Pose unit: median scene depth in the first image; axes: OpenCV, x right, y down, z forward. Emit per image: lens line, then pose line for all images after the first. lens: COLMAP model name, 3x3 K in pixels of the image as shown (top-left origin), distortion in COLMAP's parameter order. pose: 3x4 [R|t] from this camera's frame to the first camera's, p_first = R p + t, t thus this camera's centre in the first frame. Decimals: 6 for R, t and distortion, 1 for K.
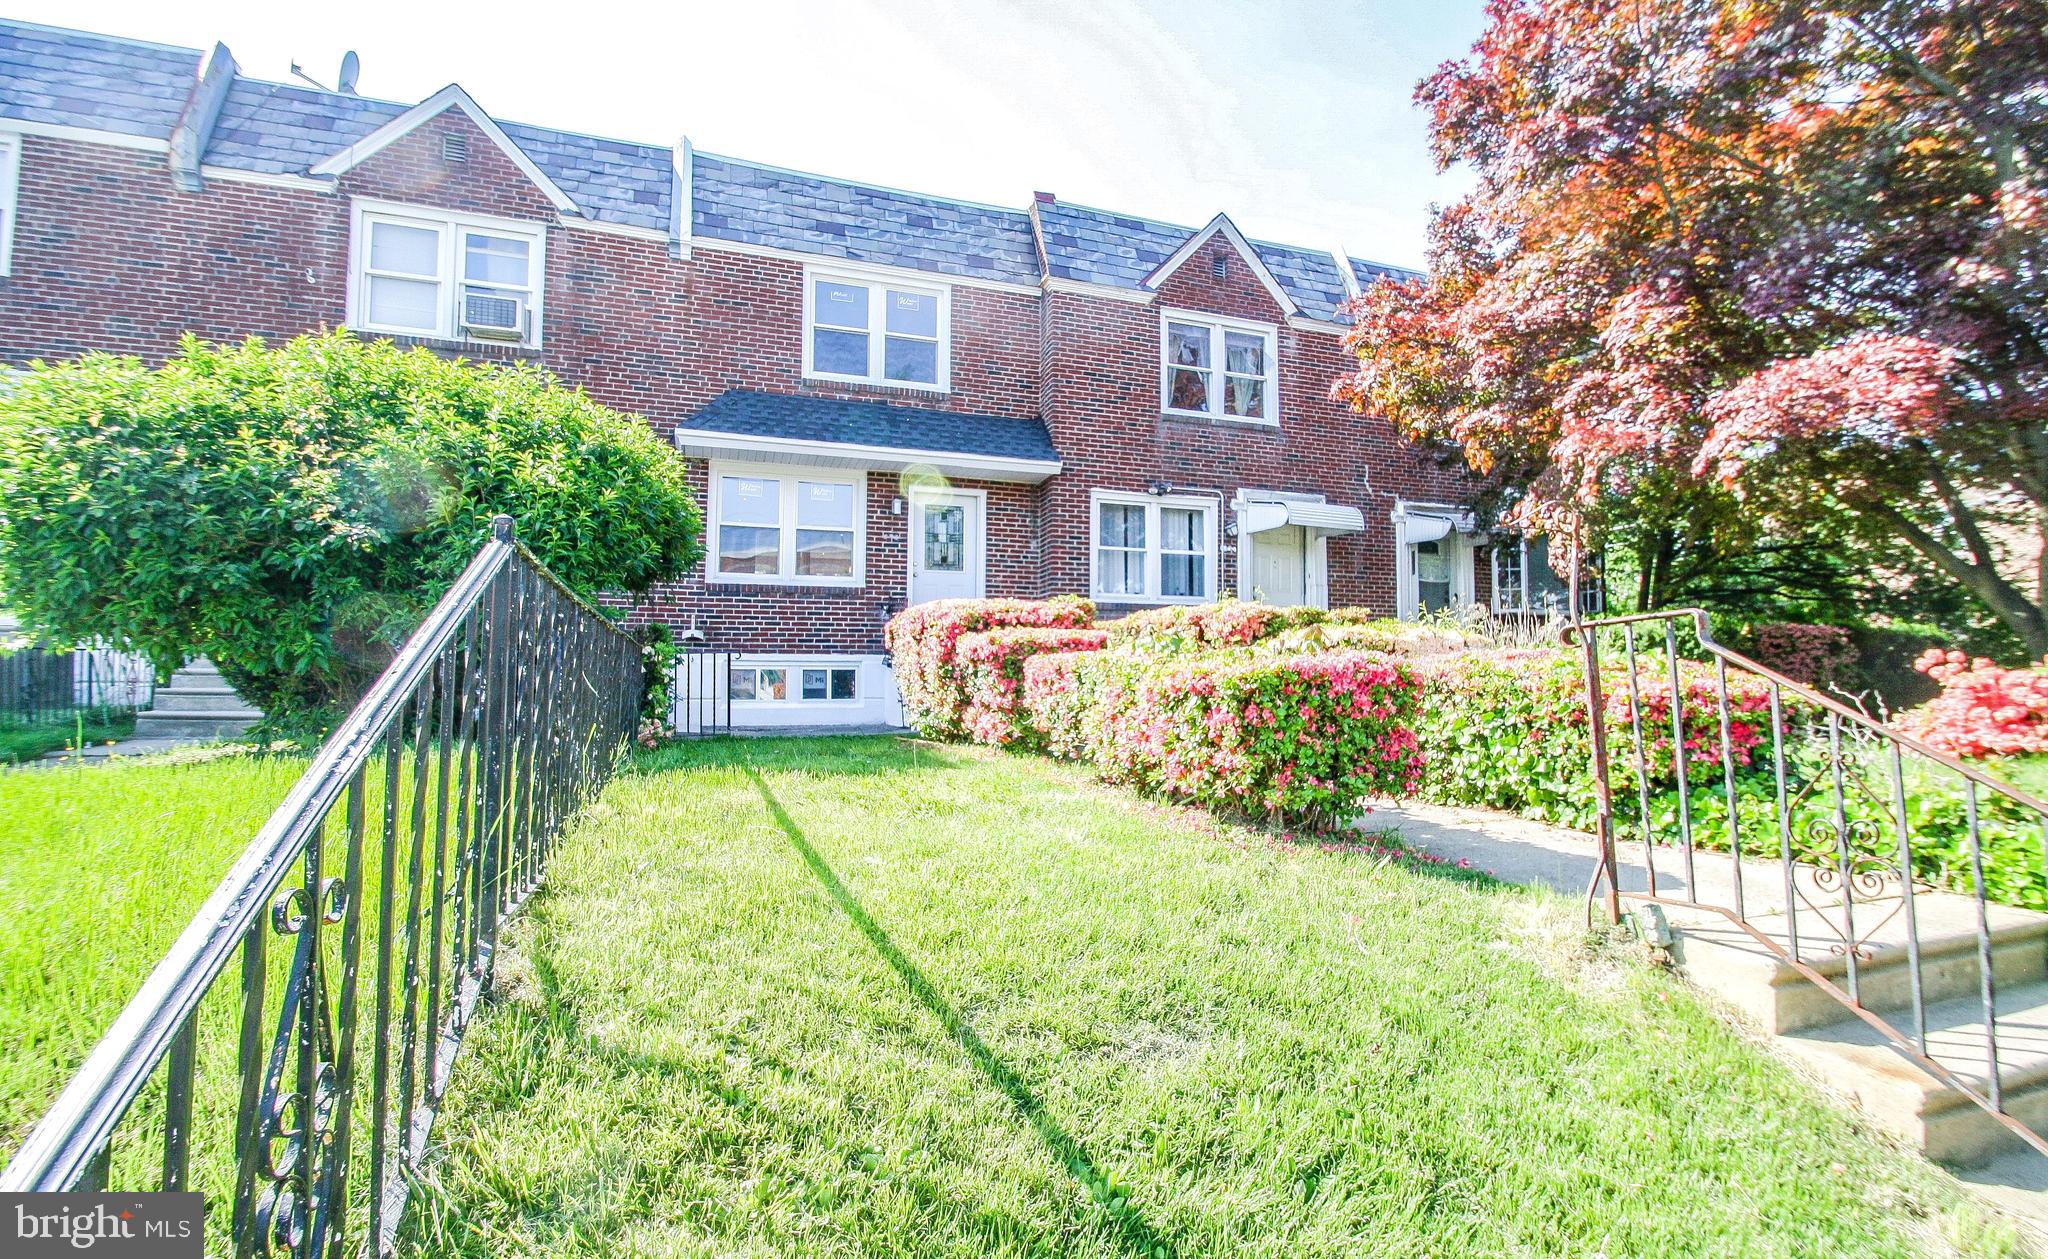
lens RADIAL K [[925.9, 0, 1024.0], [0, 925.9, 629.5], [0, 0, 1]] dist [-0.002629, -0.005250]
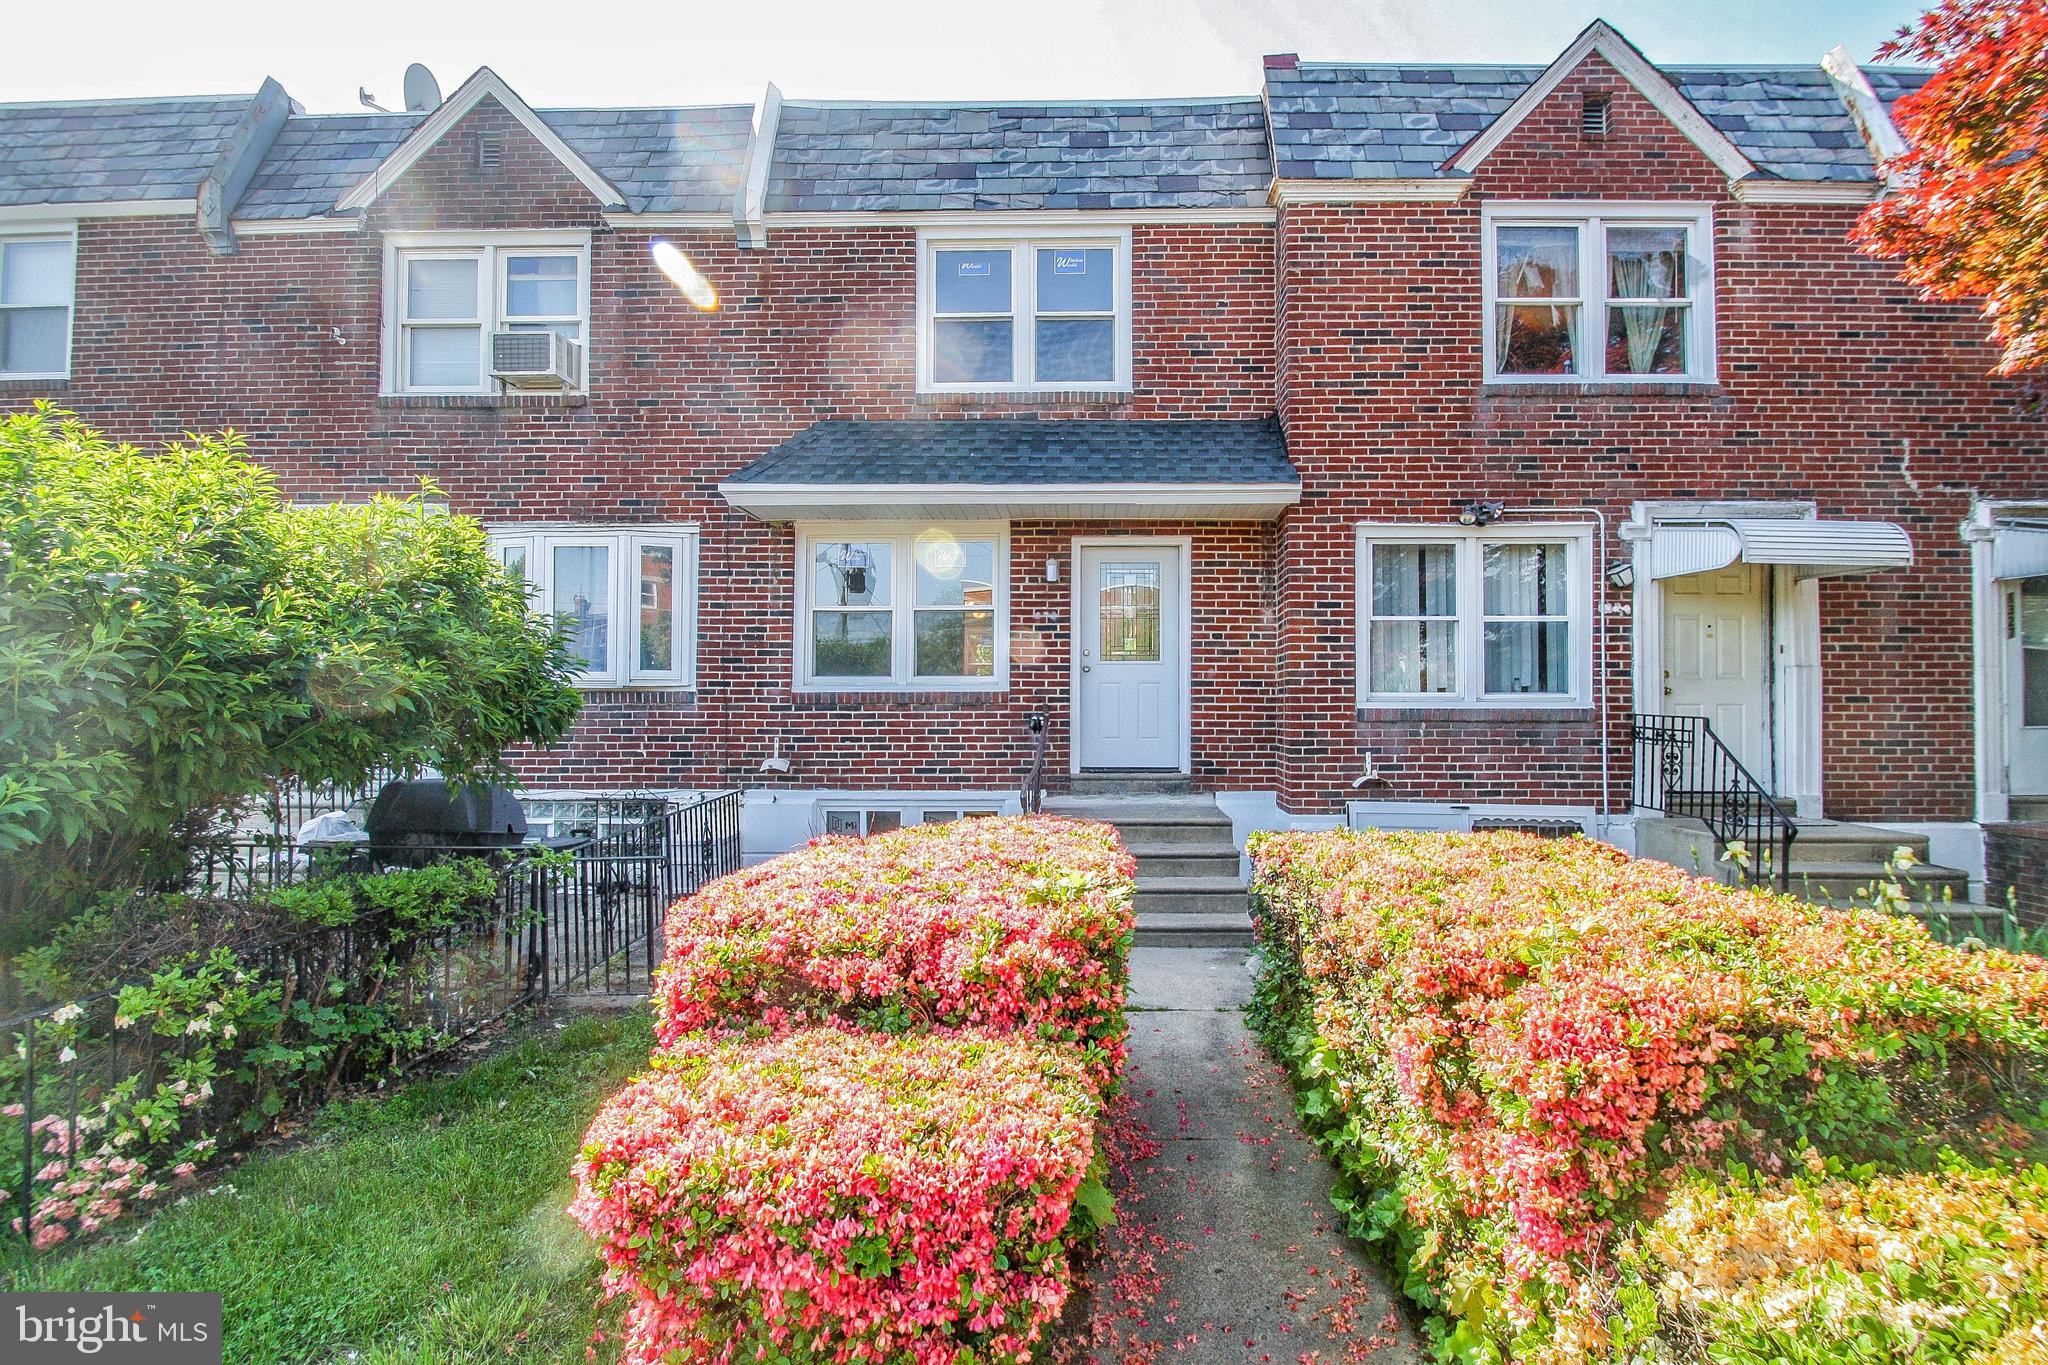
lens RADIAL K [[963.1, 0, 1030.8], [0, 963.1, 702.9], [0, 0, 1]] dist [0.002578, -0.009171]
pose [[0.942356, -0.010316, -0.334452, 0.079812], [0.023008, 0.999157, 0.034010, -0.058644], [0.333819, -0.039744, 0.941799, 0.319204]]
